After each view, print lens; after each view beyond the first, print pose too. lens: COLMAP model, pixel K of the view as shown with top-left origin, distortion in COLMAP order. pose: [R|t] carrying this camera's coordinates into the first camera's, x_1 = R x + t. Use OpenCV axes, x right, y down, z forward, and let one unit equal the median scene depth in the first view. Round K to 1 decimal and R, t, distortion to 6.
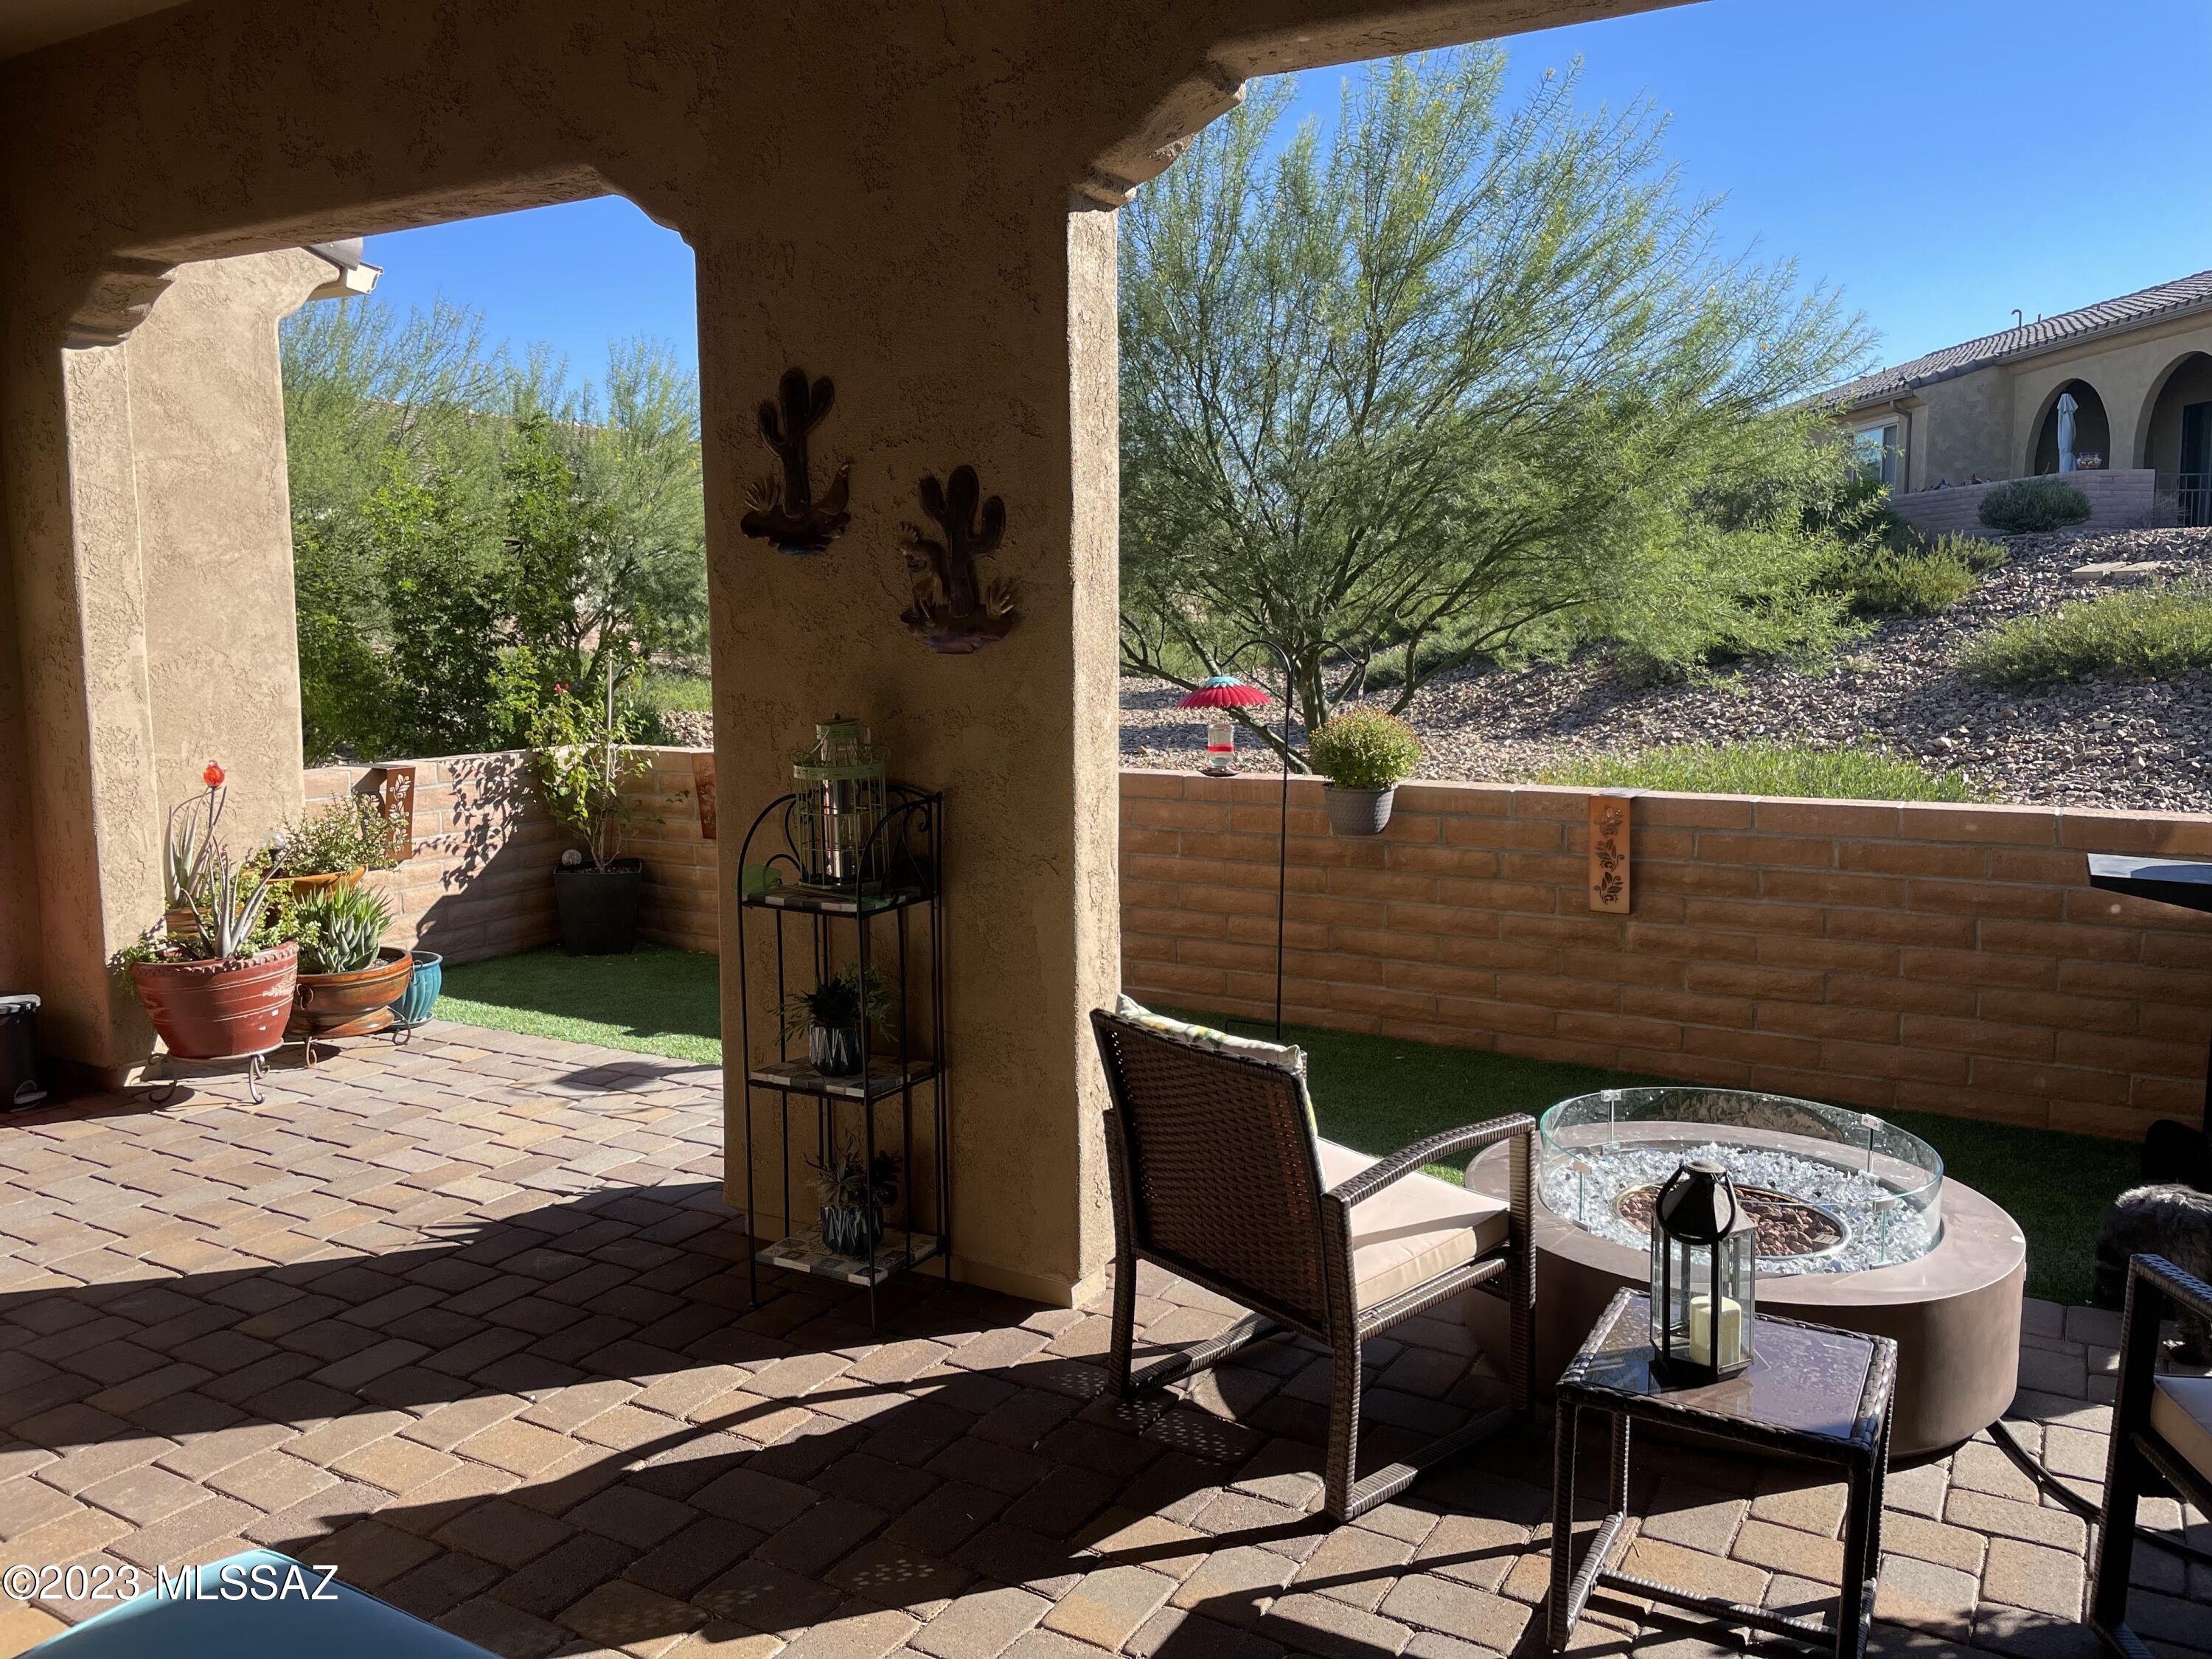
lens RADIAL K [[1687.0, 0, 1103.8], [0, 1687.0, 795.4], [0, 0, 1]] dist [0.063106, -0.087991]
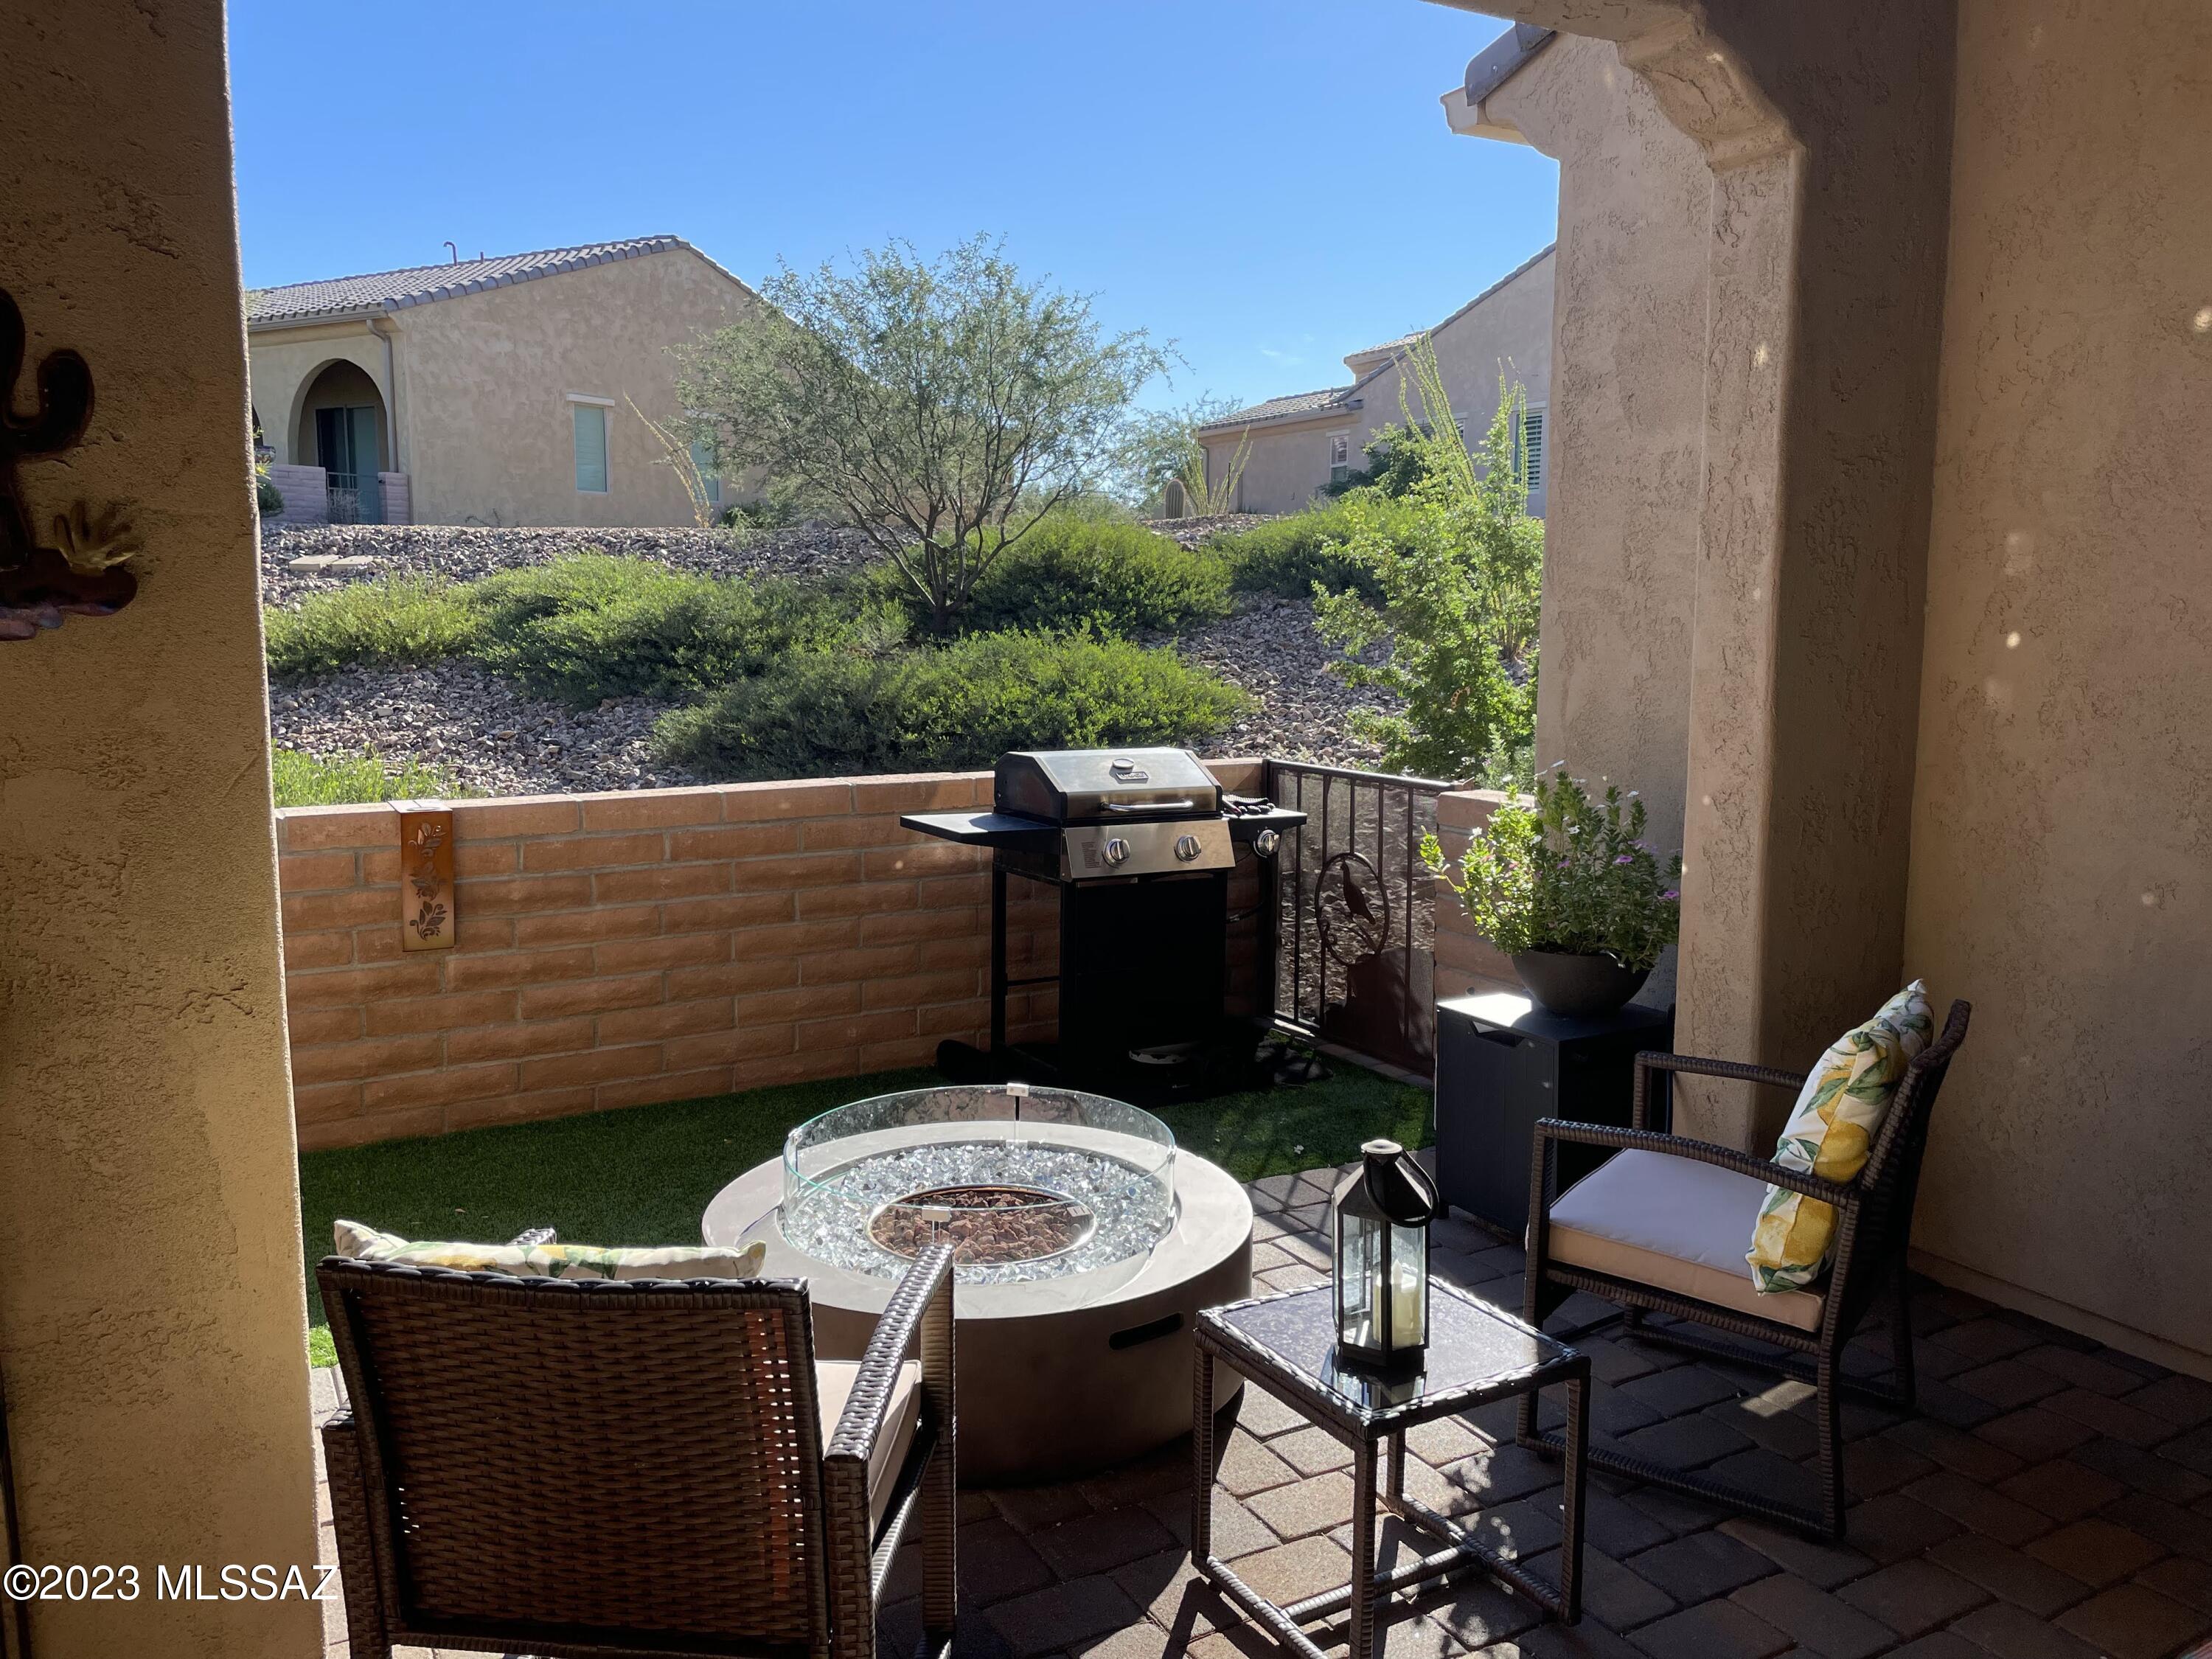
lens RADIAL K [[1671.9, 0, 1097.7], [0, 1671.9, 812.8], [0, 0, 1]] dist [0.086234, -0.118080]
pose [[0.509097, -0.100536, 0.854818, -0.240868], [0.088441, 0.994008, 0.064234, -0.022365], [-0.856153, 0.042899, 0.514938, 0.283488]]
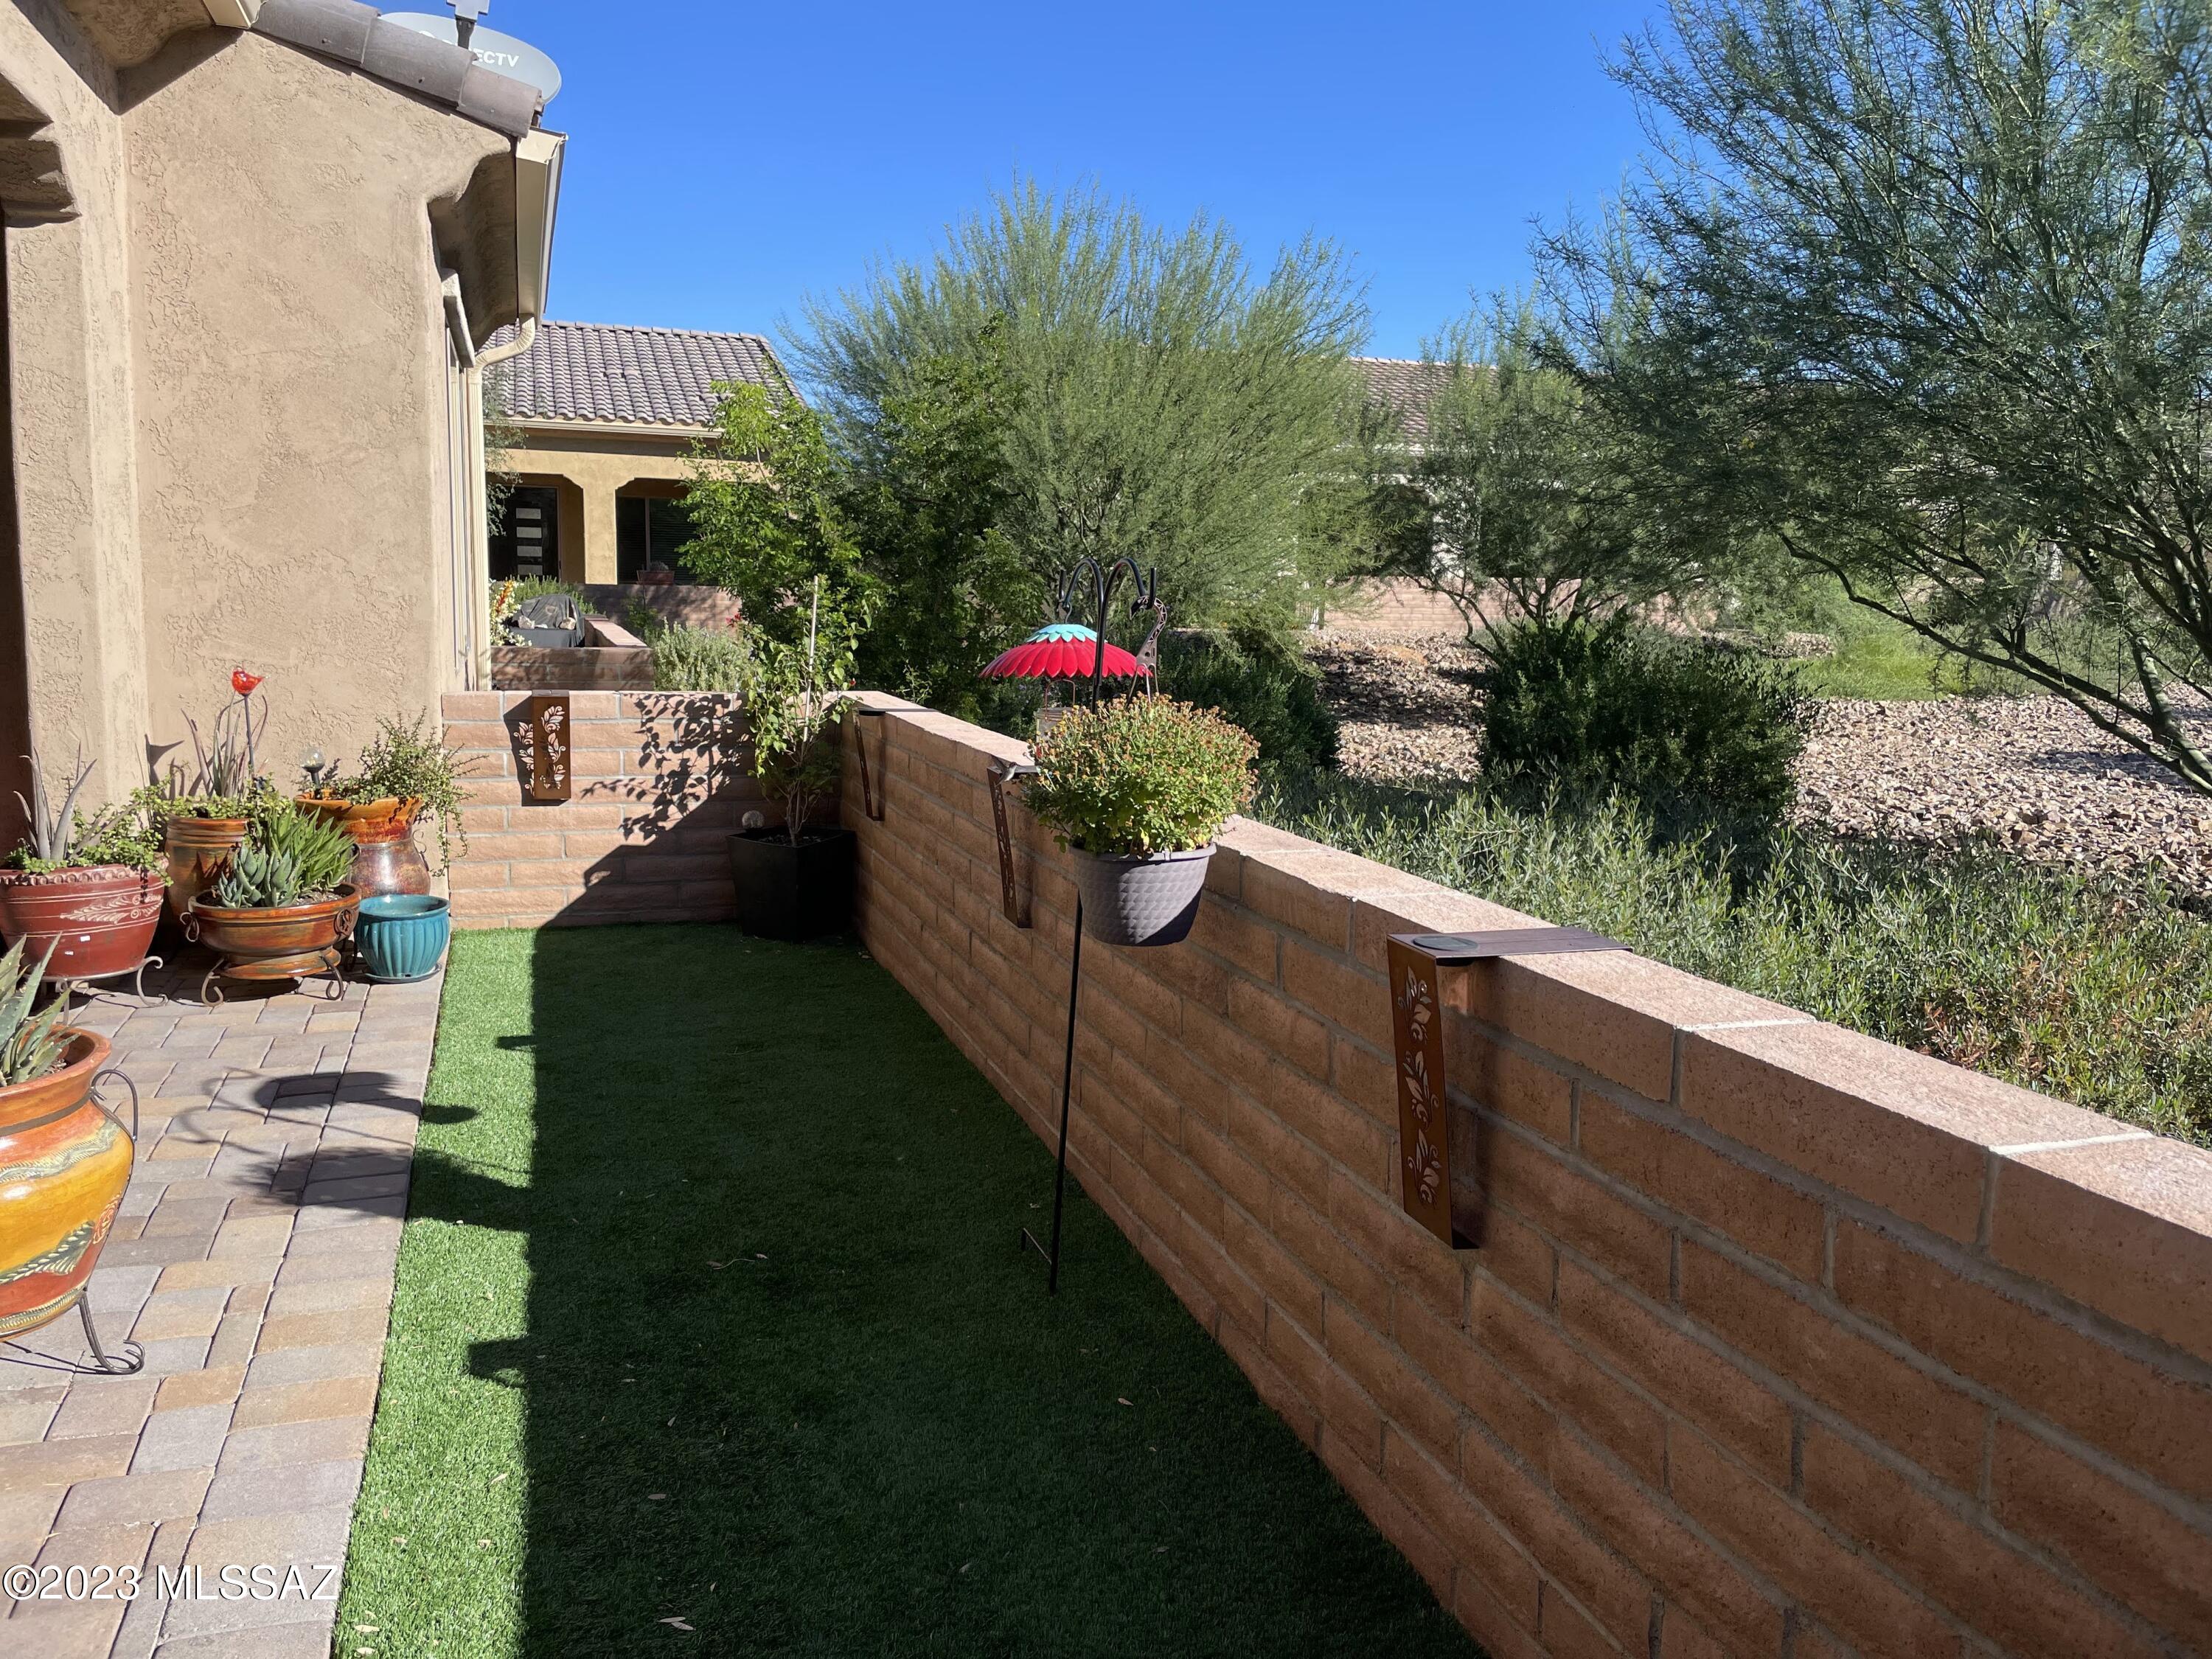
lens RADIAL K [[1687.0, 0, 1103.8], [0, 1687.0, 795.4], [0, 0, 1]] dist [0.063106, -0.087991]
pose [[0.750801, 0.107682, -0.651692, 0.493126], [-0.099974, 0.993781, 0.049029, -0.046419], [0.652918, 0.028341, 0.756898, 0.637217]]
